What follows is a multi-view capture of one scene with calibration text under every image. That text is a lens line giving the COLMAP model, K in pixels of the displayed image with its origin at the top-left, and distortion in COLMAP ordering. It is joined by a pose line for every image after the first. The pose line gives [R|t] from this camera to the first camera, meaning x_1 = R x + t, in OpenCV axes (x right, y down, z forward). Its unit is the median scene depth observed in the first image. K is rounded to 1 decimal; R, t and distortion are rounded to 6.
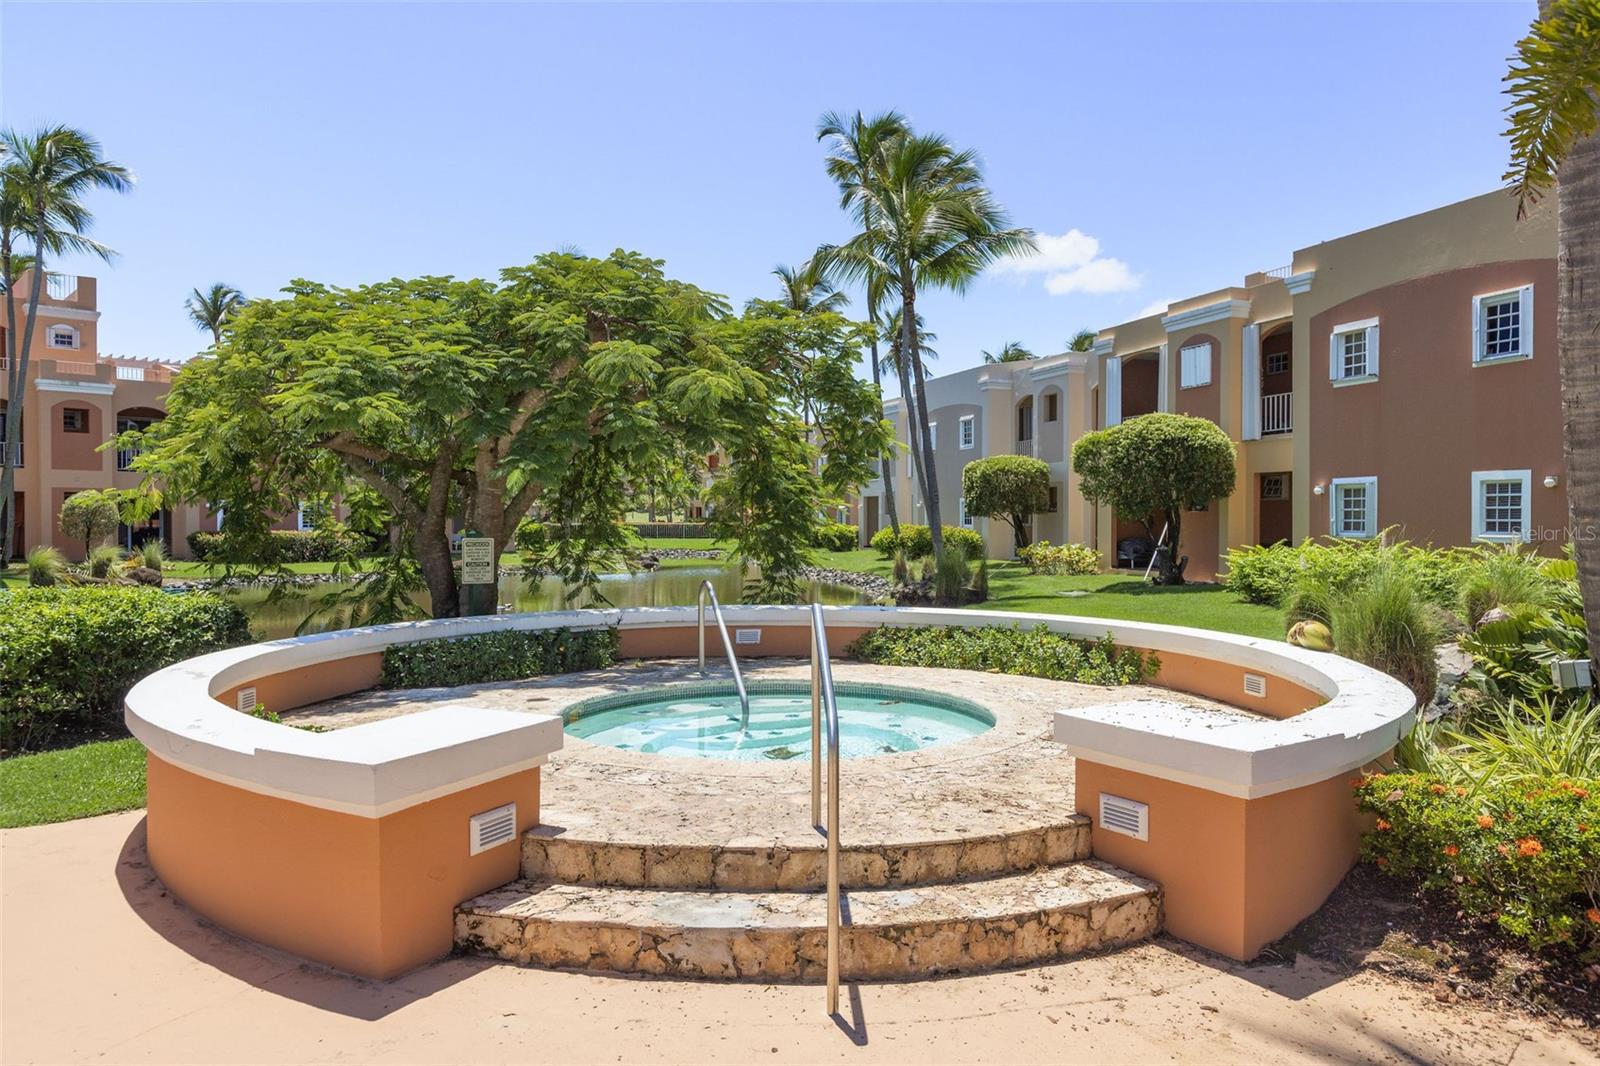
lens RADIAL K [[1125.3, 0, 800.0], [0, 1125.3, 533.0], [0, 0, 1]] dist [0.003496, 0.000655]
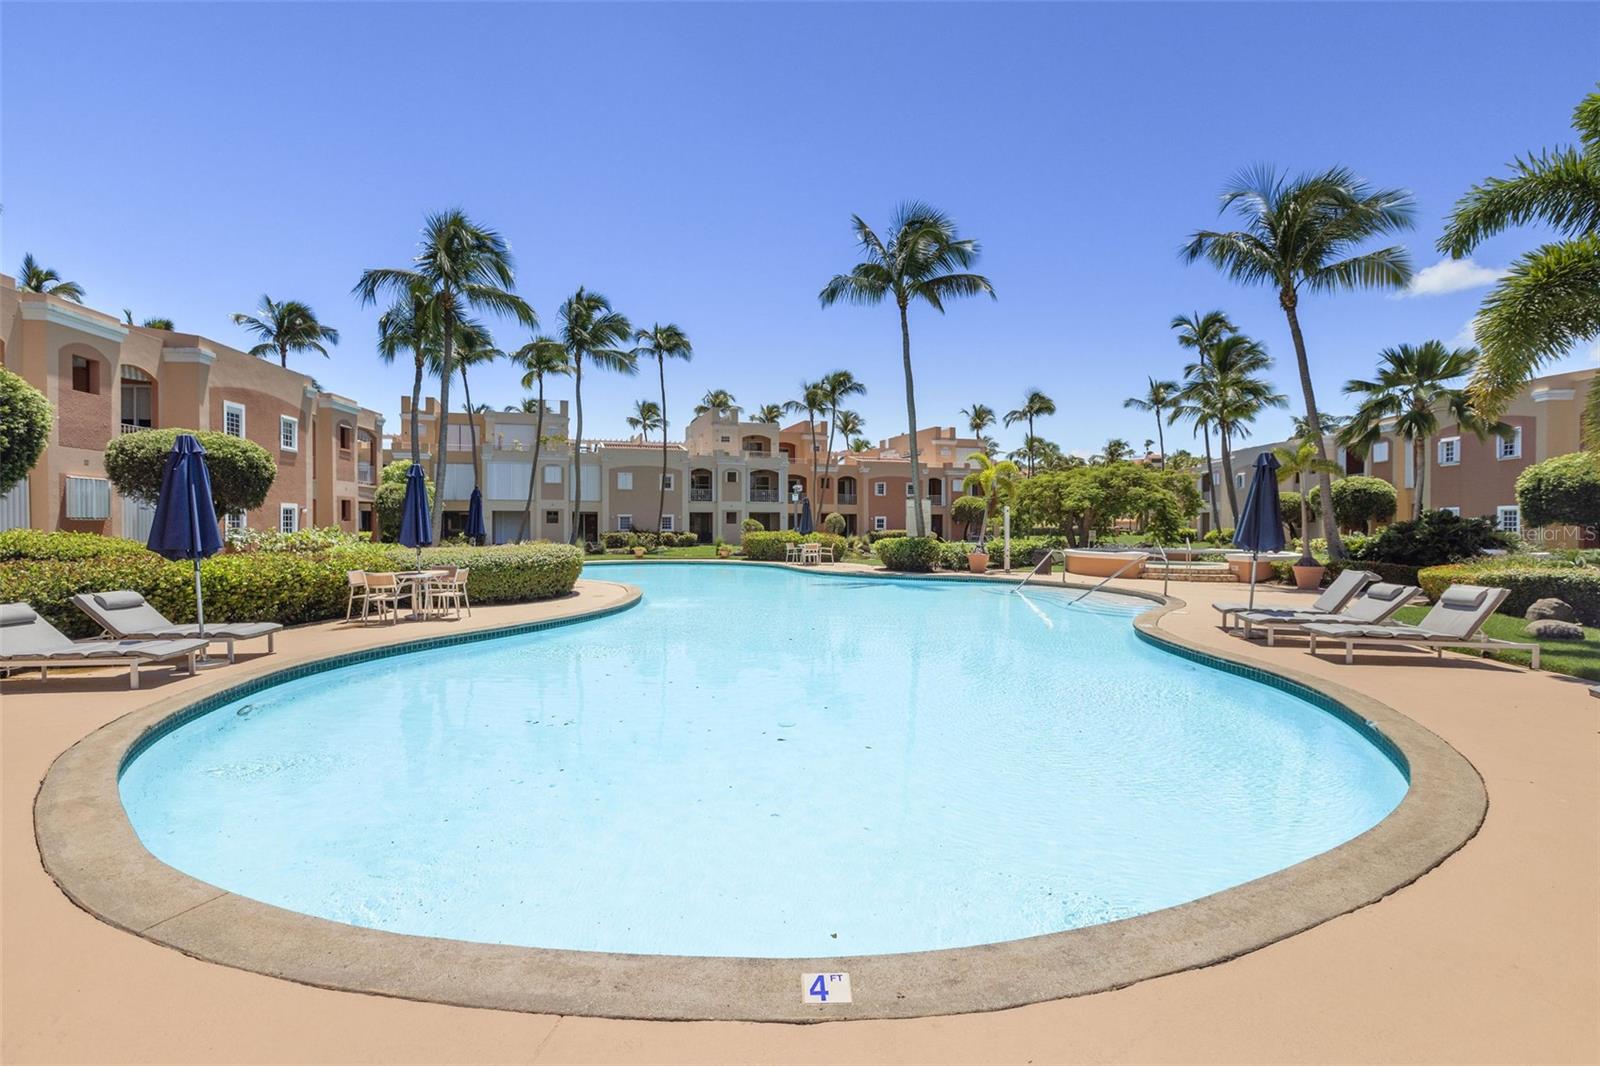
lens RADIAL K [[748.3, 0, 800.0], [0, 748.3, 533.0], [0, 0, 1]] dist [-0.001253, -0.000081]
pose [[0.905951, 0.005910, -0.423342, -0.035703], [-0.006214, 0.999980, 0.000662, 0.006646], [0.423338, 0.002031, 0.905970, -0.763294]]
